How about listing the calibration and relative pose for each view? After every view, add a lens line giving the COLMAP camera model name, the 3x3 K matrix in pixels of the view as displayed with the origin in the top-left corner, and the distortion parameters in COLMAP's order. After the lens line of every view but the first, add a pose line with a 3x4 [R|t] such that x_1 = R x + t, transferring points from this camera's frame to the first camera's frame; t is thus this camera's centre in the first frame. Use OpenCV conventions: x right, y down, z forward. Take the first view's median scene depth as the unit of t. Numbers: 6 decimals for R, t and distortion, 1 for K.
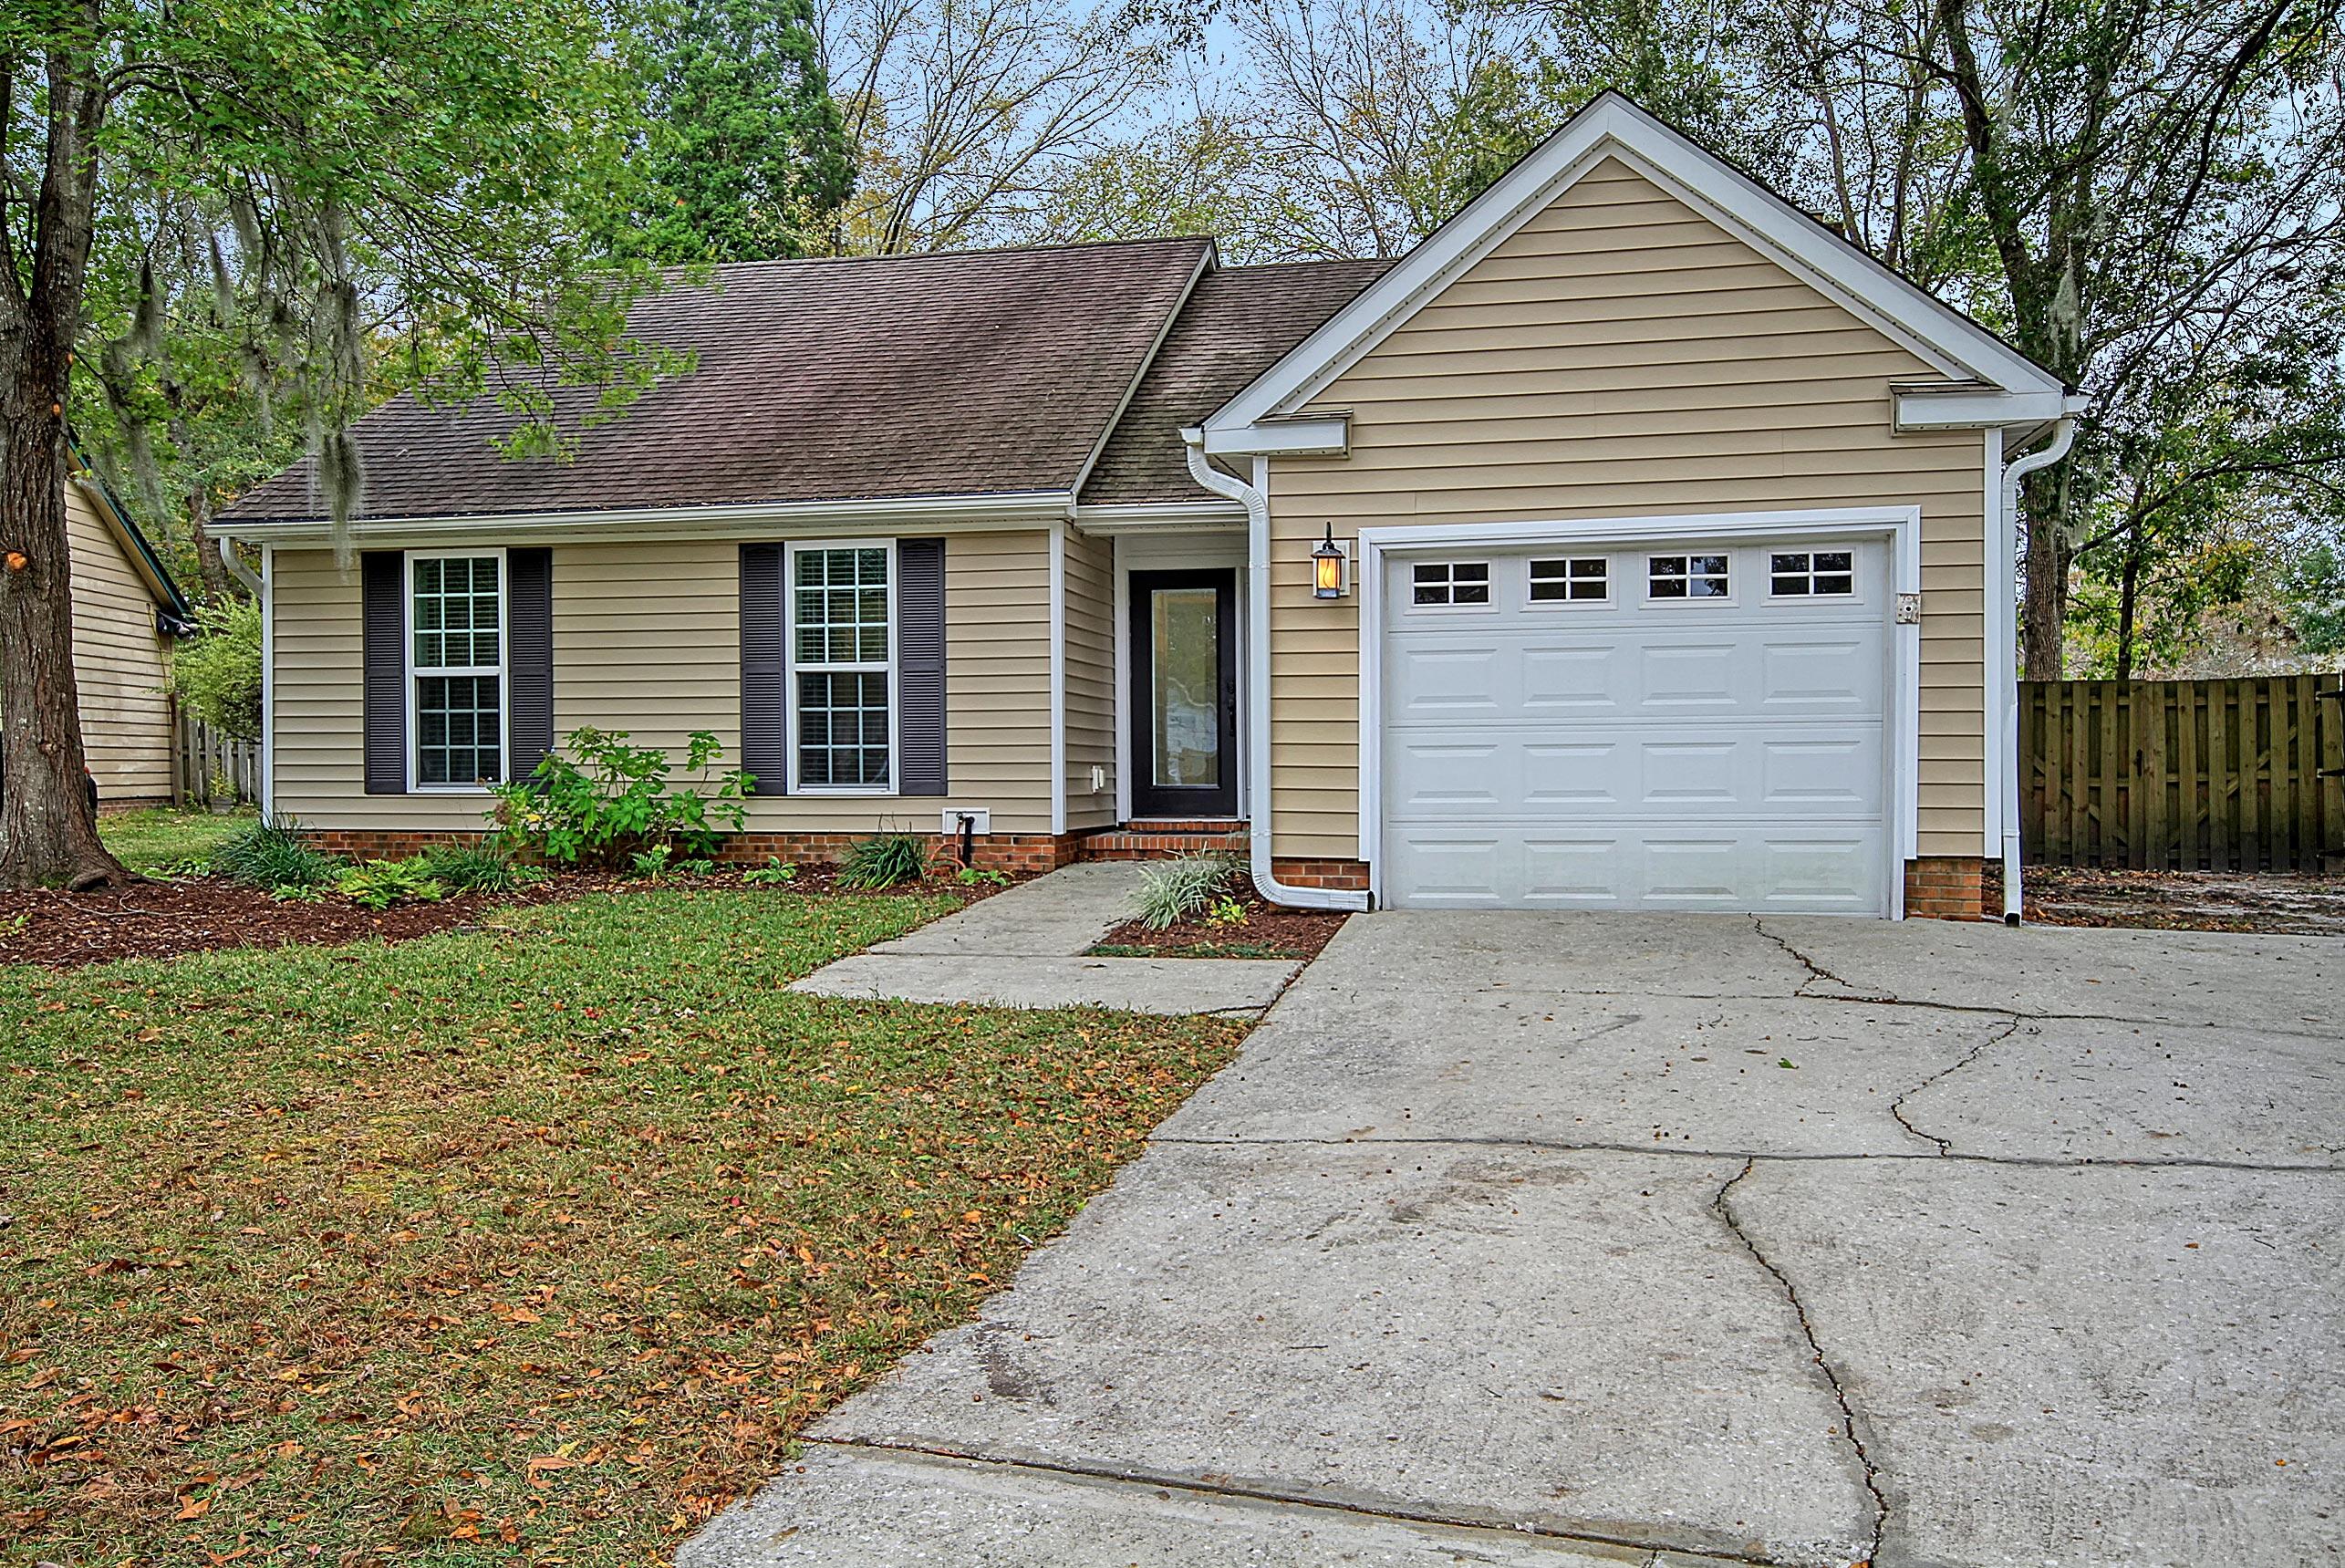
lens RADIAL K [[2335.2, 0, 1171.5], [0, 2335.2, 784.4], [0, 0, 1]] dist [0.019784, 0.000000]
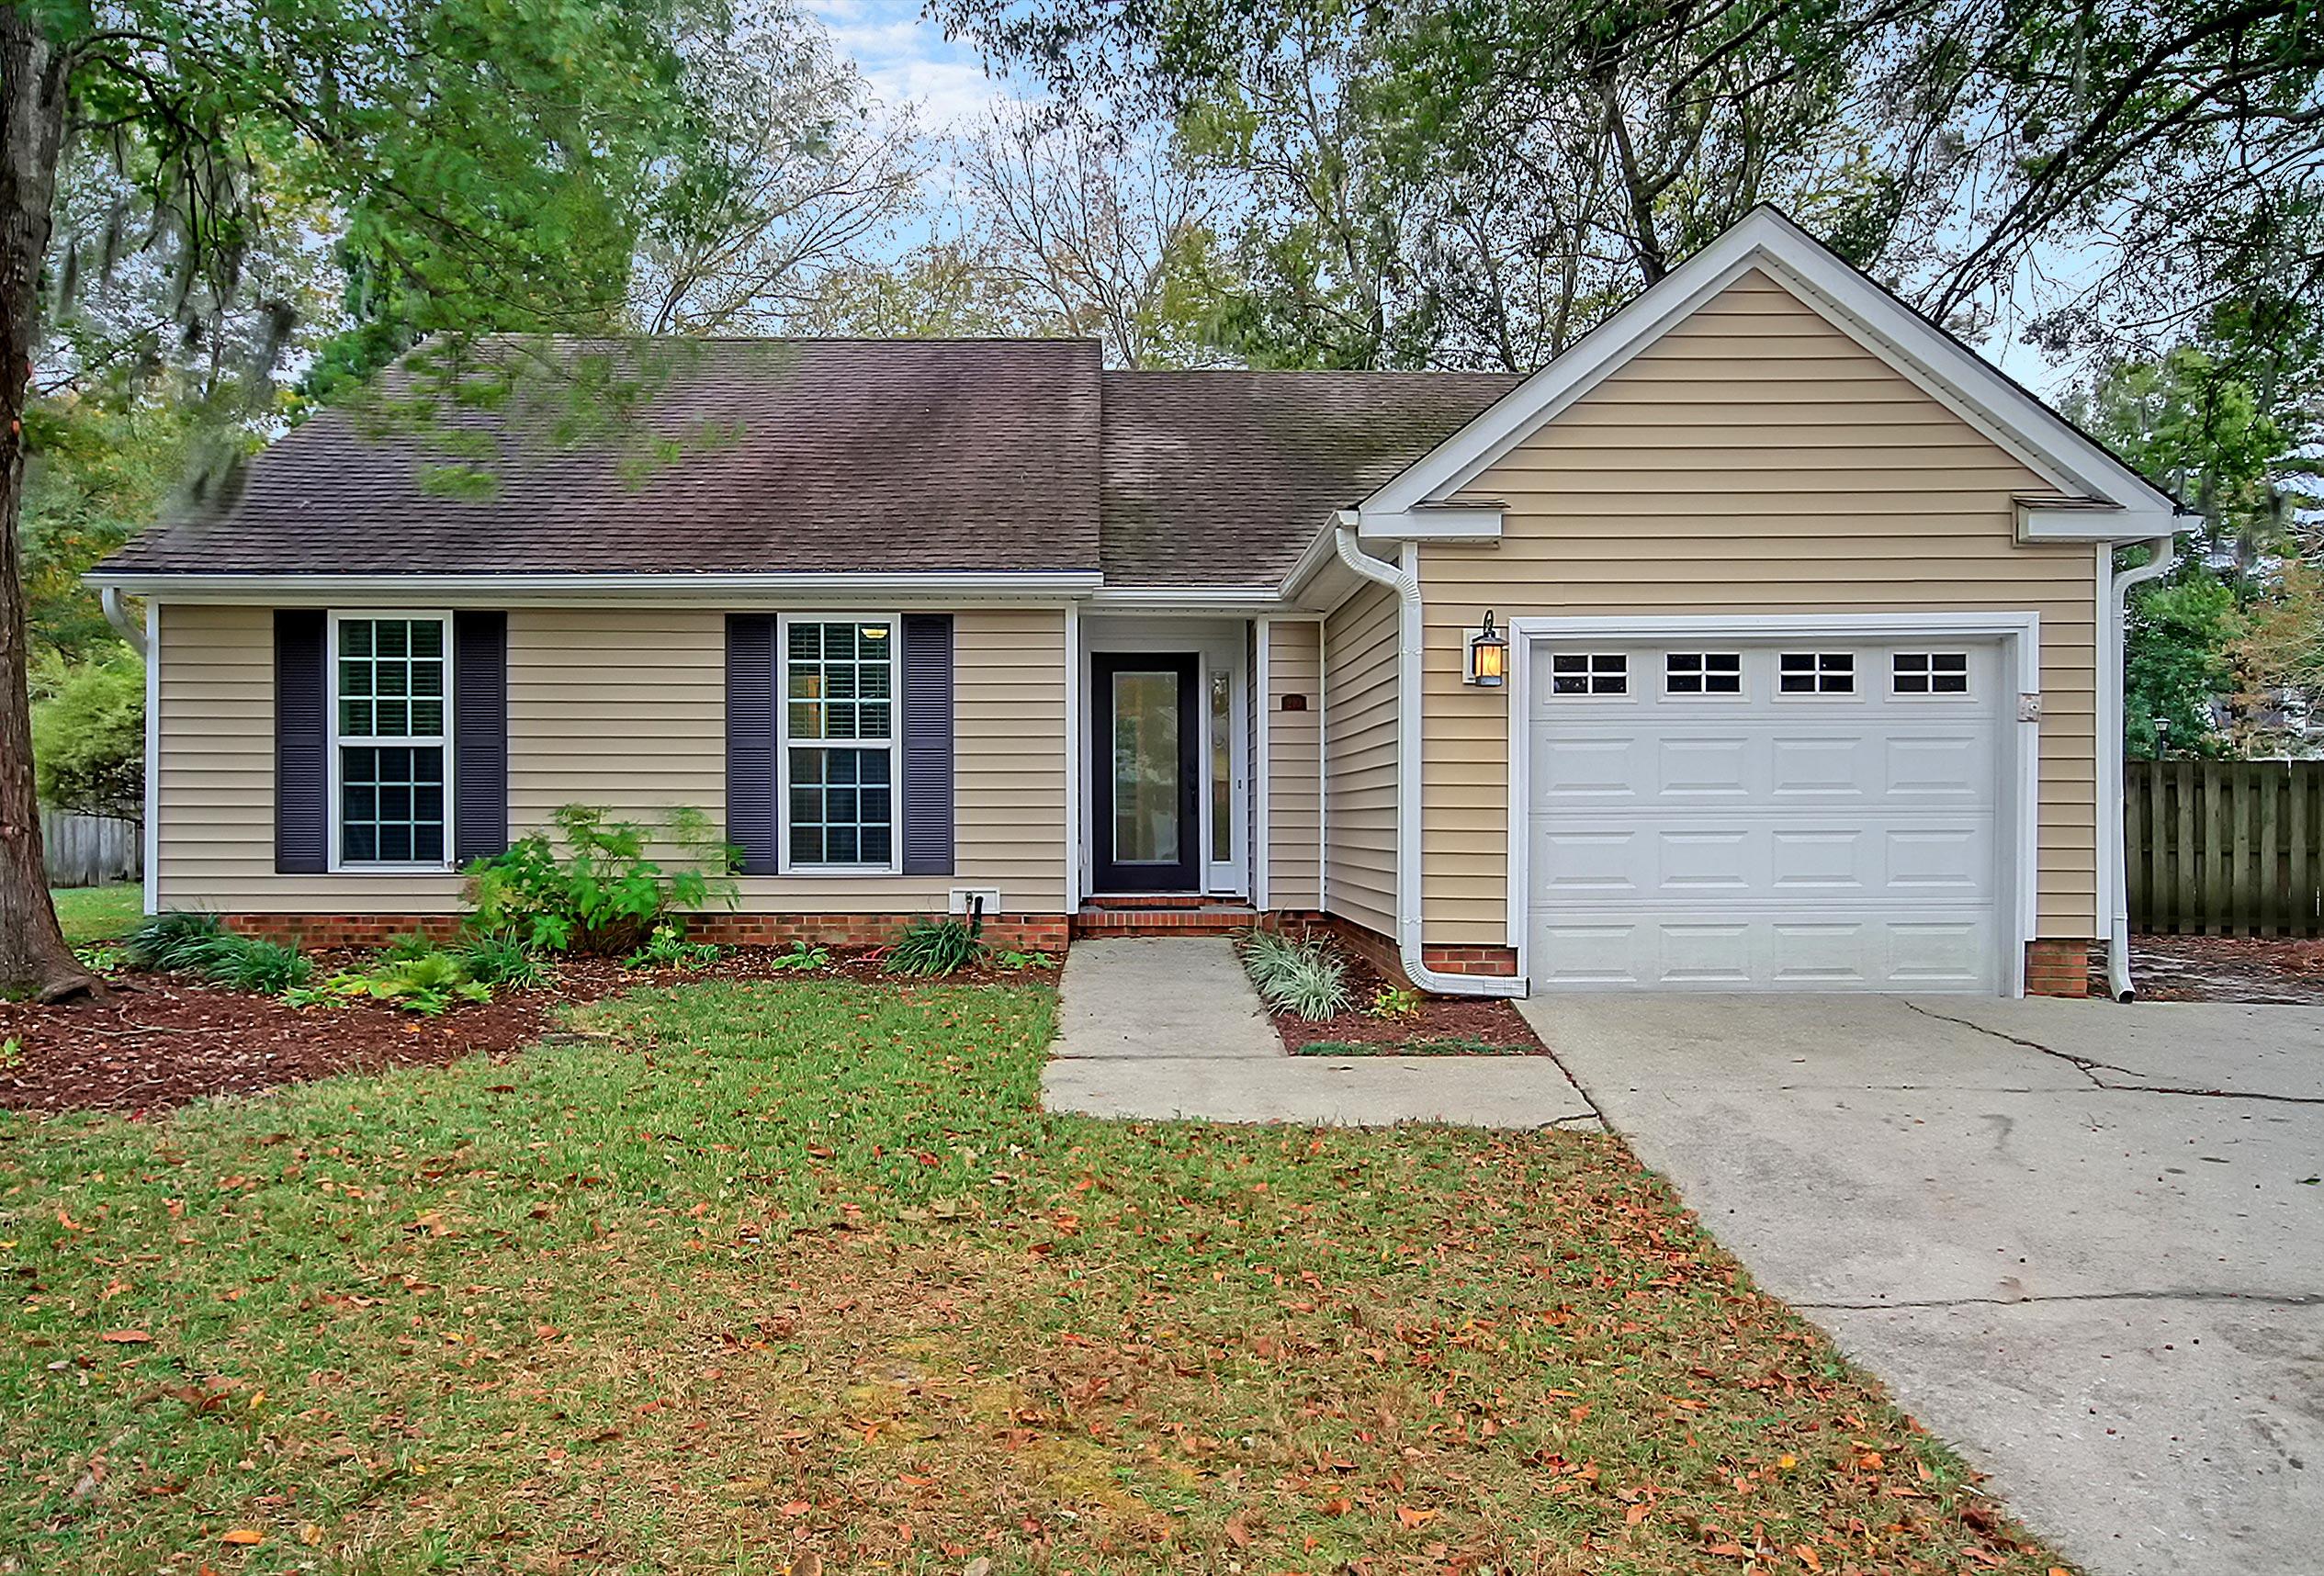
lens RADIAL K [[1903.1, 0, 1178.7], [0, 1903.1, 805.0], [0, 0, 1]] dist [0.016278, 0.004212]
pose [[0.962602, 0.004658, 0.270881, -0.227735], [-0.000730, 0.999893, -0.014602, -0.013255], [-0.270920, 0.013858, 0.962502, 0.201841]]
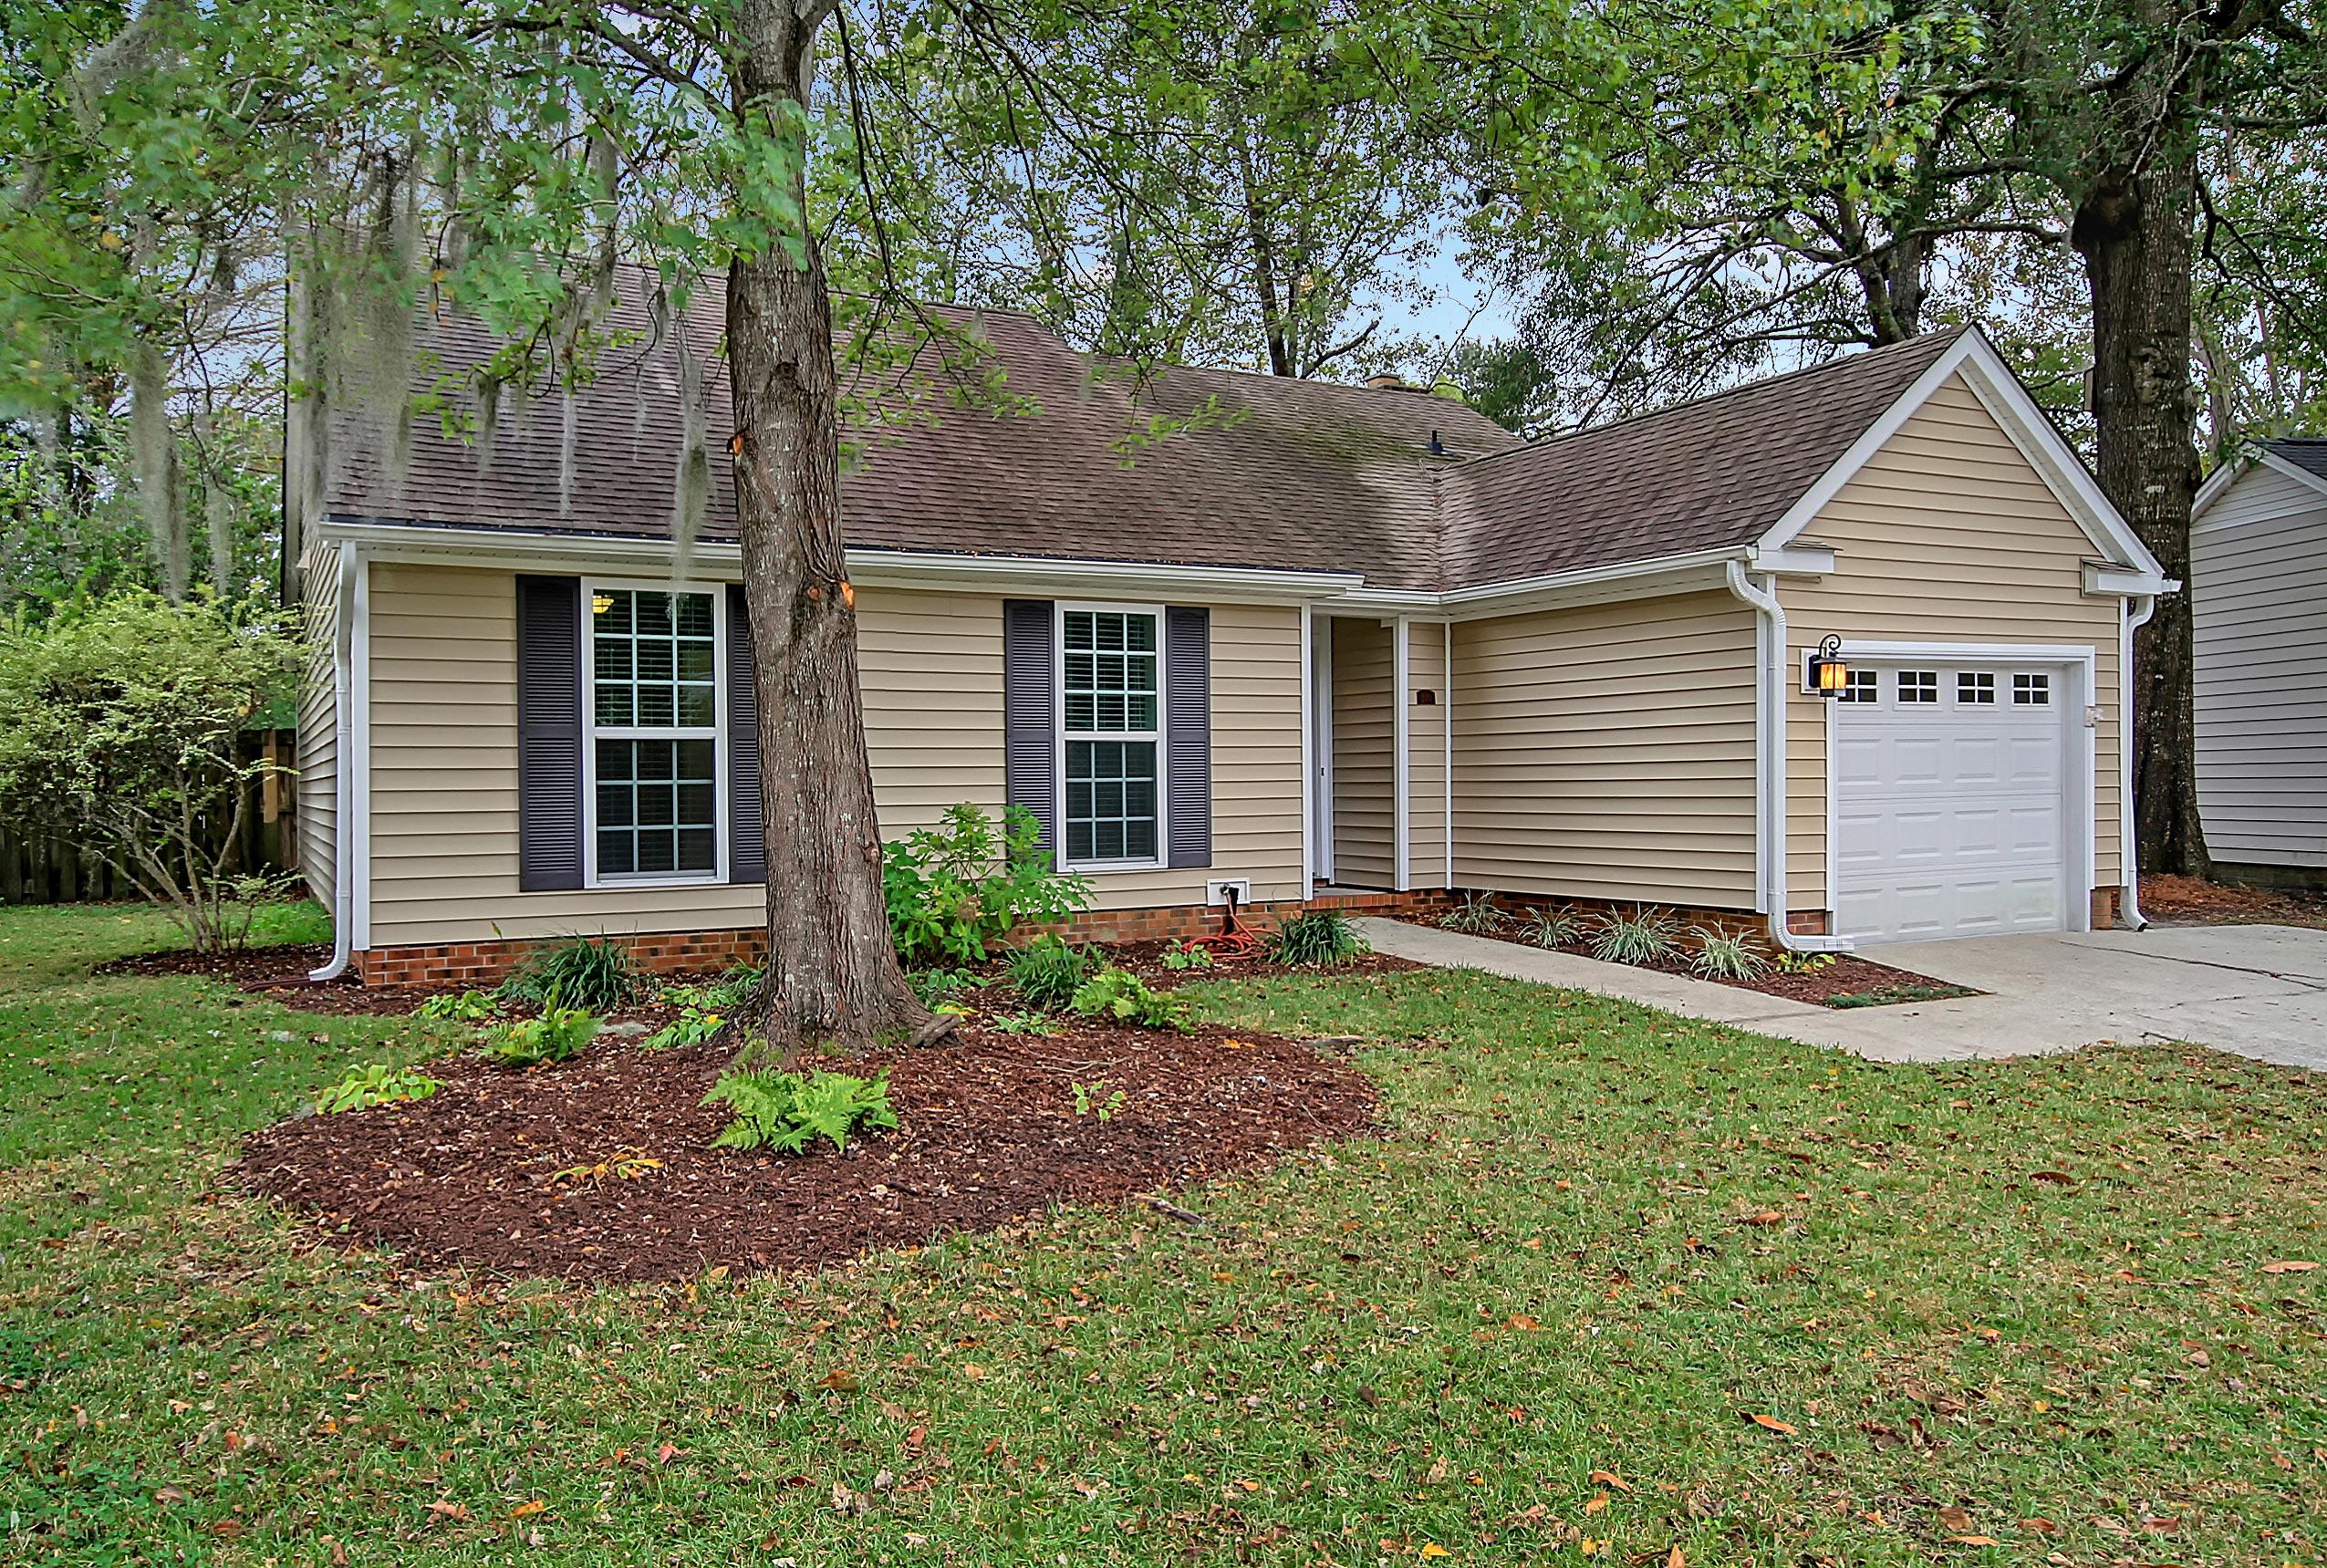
lens RADIAL K [[1905.7, 0, 1175.1], [0, 1905.7, 768.2], [0, 0, 1]] dist [0.016278, 0.004212]
pose [[0.683861, -0.001303, 0.729611, -0.715549], [0.013645, 0.999846, -0.011003, -0.029018], [-0.729484, 0.017480, 0.683774, 0.463537]]
